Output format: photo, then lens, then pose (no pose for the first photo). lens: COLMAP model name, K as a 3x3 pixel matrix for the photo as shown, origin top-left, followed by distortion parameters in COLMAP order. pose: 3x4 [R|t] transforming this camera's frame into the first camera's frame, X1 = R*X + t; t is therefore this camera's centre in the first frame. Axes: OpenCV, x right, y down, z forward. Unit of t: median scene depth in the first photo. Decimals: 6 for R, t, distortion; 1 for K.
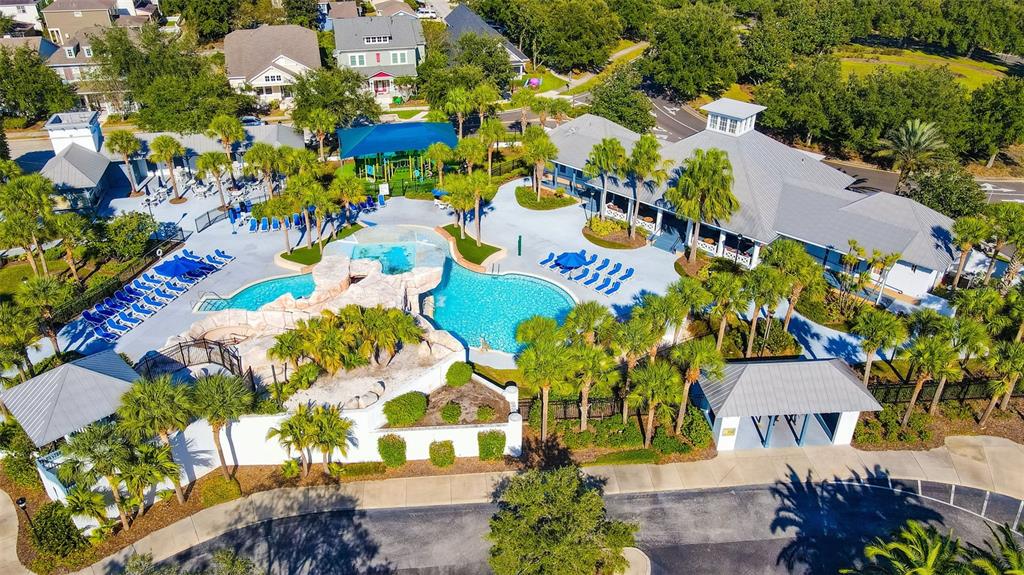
lens RADIAL K [[758.0, 0, 511.3], [0, 758.0, 288.1], [0, 0, 1]] dist [0.007250, 0.029188]
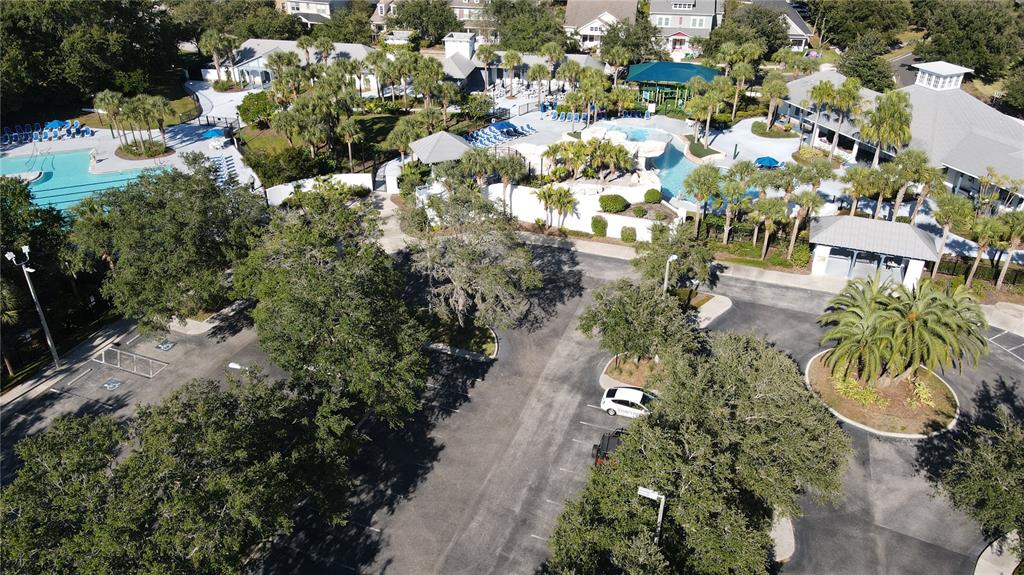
lens RADIAL K [[755.3, 0, 513.7], [0, 755.3, 286.7], [0, 0, 1]] dist [0.015754, 0.017637]
pose [[0.906850, 0.210356, -0.365204, 0.189390], [-0.209256, 0.976911, 0.043088, 0.195374], [0.365836, 0.037347, 0.929930, -0.368960]]
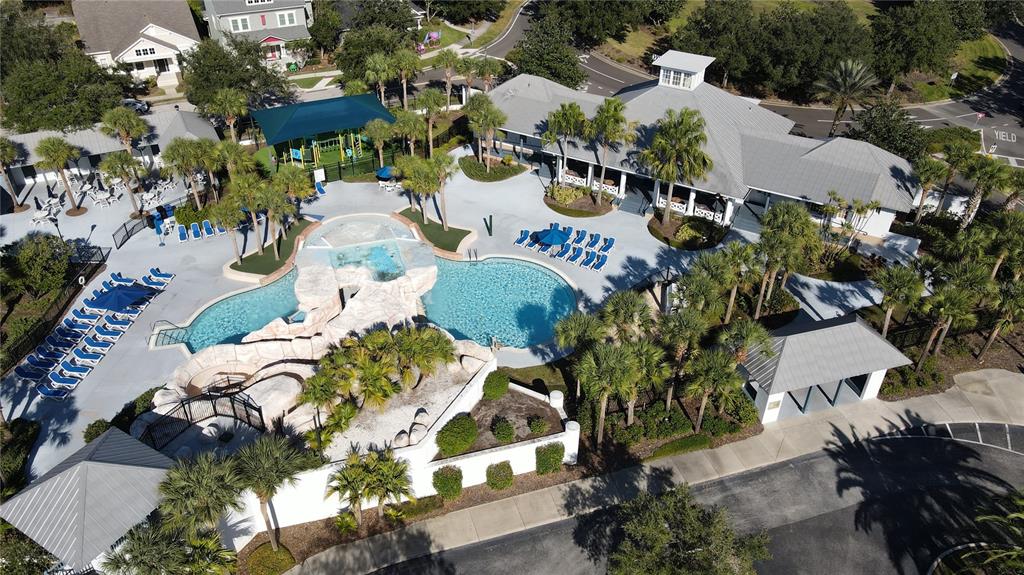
lens RADIAL K [[755.3, 0, 515.3], [0, 755.3, 286.3], [0, 0, 1]] dist [0.015754, 0.017637]
pose [[0.975551, -0.124214, 0.181301, -0.135218], [0.109537, 0.990002, 0.088871, -0.059678], [-0.190528, -0.066839, 0.979404, 0.061454]]
